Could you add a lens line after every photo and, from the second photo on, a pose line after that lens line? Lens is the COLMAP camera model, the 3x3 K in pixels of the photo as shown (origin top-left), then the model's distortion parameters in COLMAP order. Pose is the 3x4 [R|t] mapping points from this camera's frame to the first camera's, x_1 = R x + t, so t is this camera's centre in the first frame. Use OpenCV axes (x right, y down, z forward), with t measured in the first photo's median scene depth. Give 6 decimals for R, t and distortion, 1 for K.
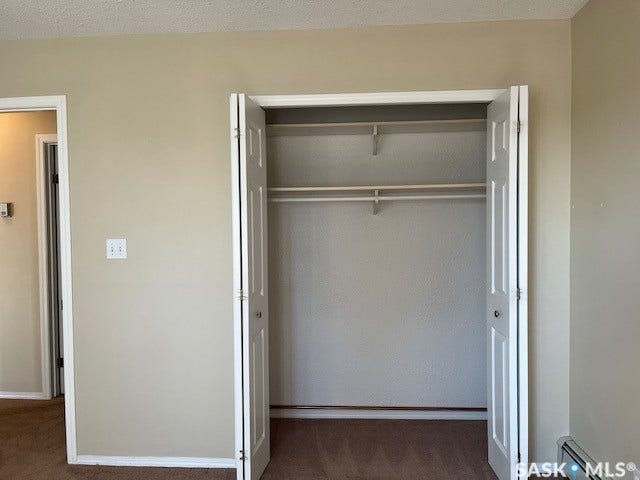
lens RADIAL K [[480.2, 0, 322.0], [0, 480.2, 241.9], [0, 0, 1]] dist [0.052201, -0.077517]
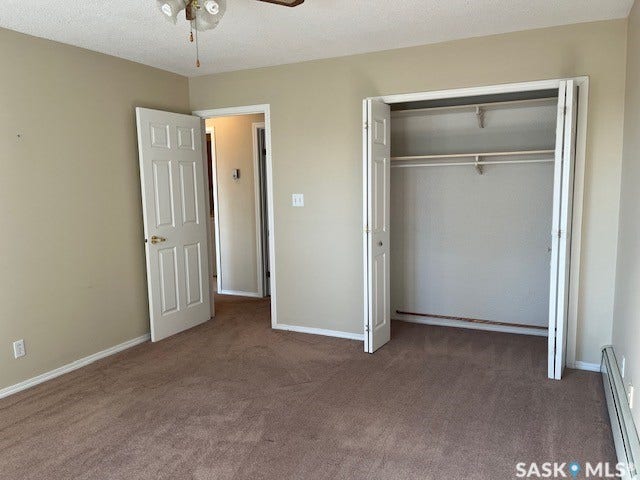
lens RADIAL K [[480.2, 0, 322.0], [0, 480.2, 241.9], [0, 0, 1]] dist [0.052201, -0.077517]
pose [[0.926779, 0.039743, -0.373497, 0.235028], [-0.003338, 0.995218, 0.097617, -0.002400], [0.375591, -0.089223, 0.922481, -0.426387]]
